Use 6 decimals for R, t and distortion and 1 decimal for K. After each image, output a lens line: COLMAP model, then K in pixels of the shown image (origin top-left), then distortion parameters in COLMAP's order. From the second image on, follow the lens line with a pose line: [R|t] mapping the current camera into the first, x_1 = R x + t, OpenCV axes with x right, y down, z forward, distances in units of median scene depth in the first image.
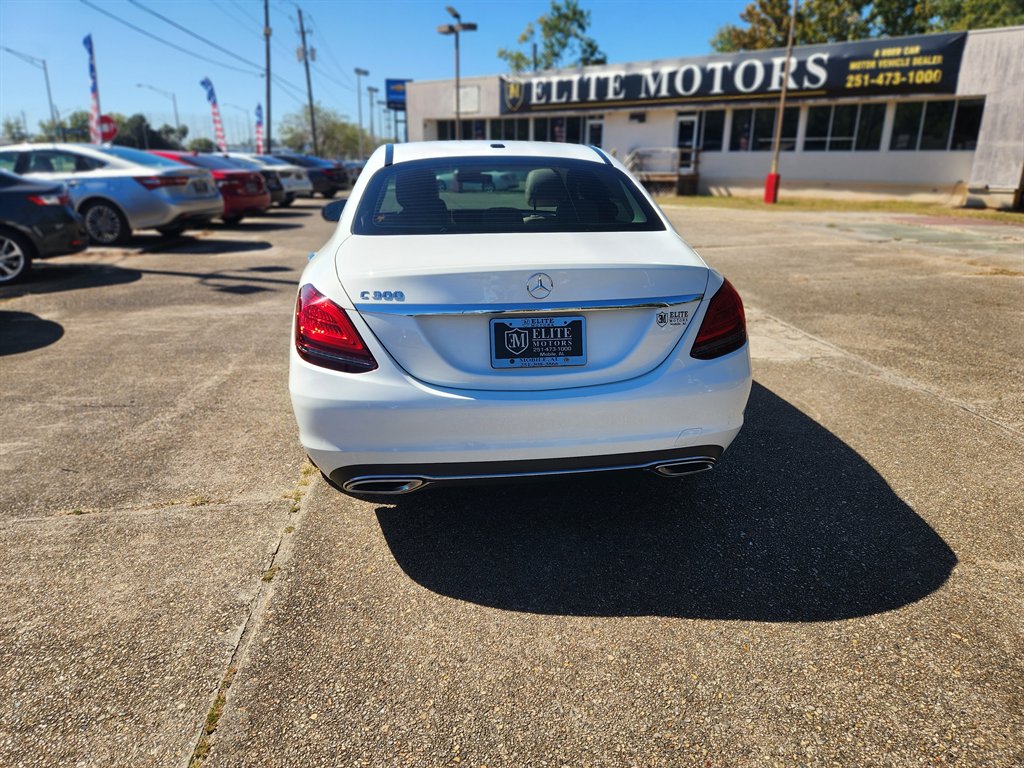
lens RADIAL K [[677.9, 0, 518.5], [0, 677.9, 381.8], [0, 0, 1]] dist [0.064918, -0.057649]
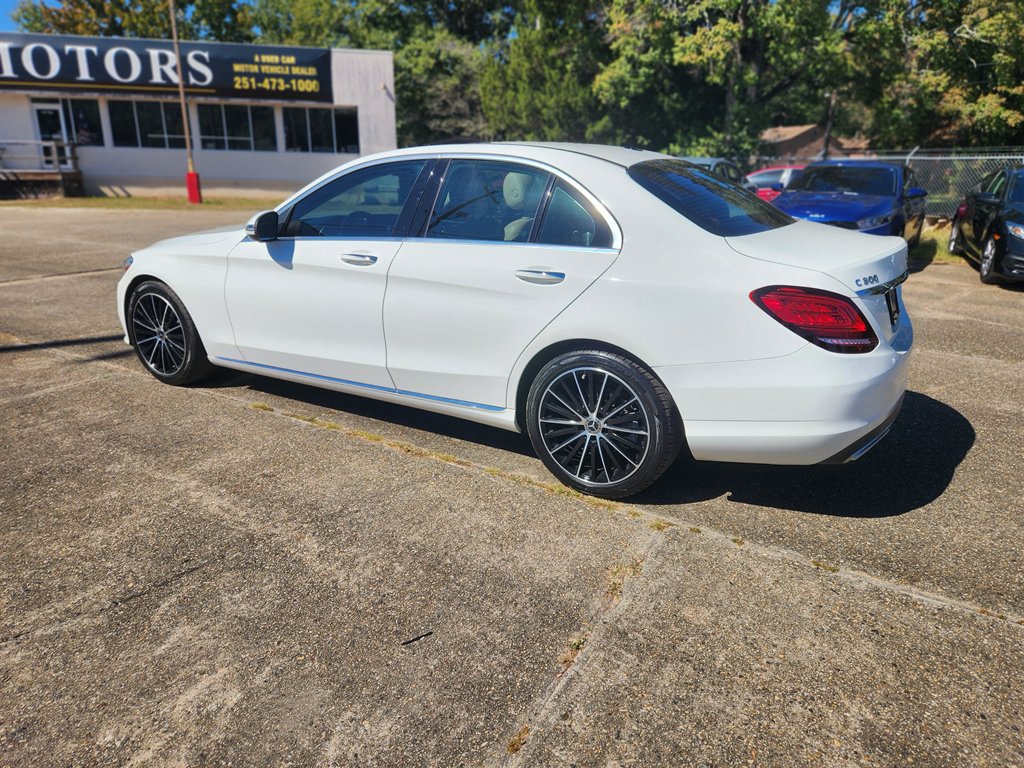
lens RADIAL K [[677.9, 0, 518.5], [0, 677.9, 381.8], [0, 0, 1]] dist [0.064918, -0.057649]
pose [[0.626520, -0.233809, 0.743509, -0.124013], [0.232158, 0.966625, 0.108343, -0.018882], [-0.744026, 0.104732, 0.659891, 0.058121]]
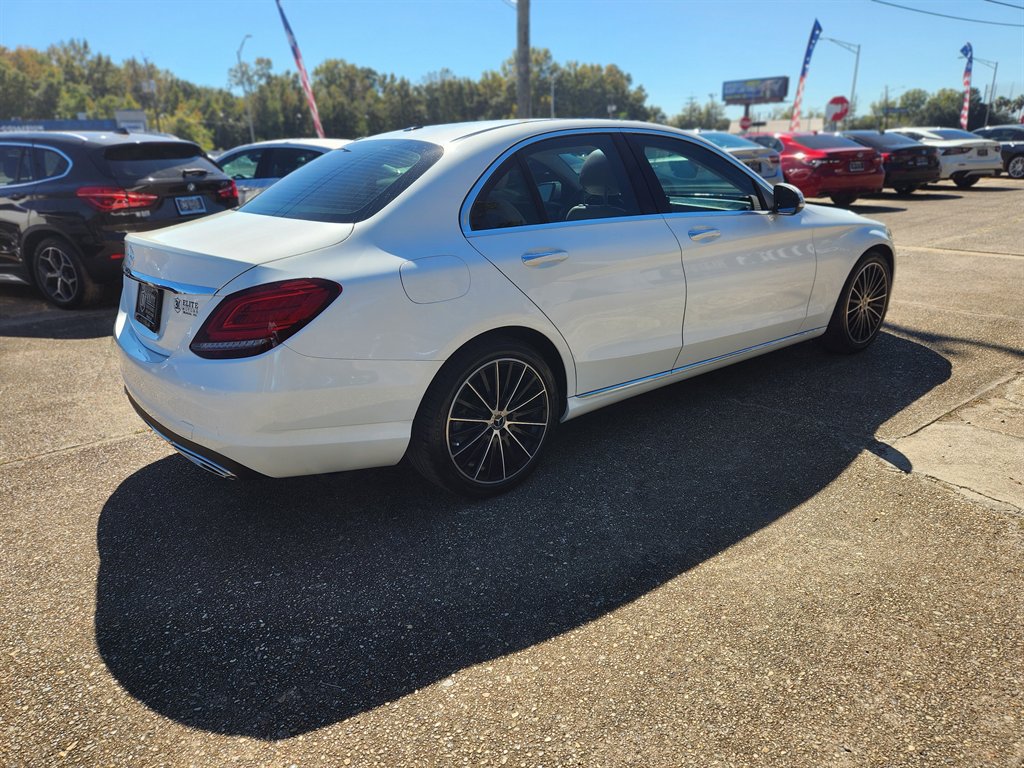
lens RADIAL K [[677.9, 0, 518.5], [0, 677.9, 381.8], [0, 0, 1]] dist [0.064918, -0.057649]
pose [[0.517521, 0.257689, -0.815946, 0.116780], [-0.233516, 0.959912, 0.155046, -0.022606], [0.823190, 0.110297, 0.556949, 0.075084]]
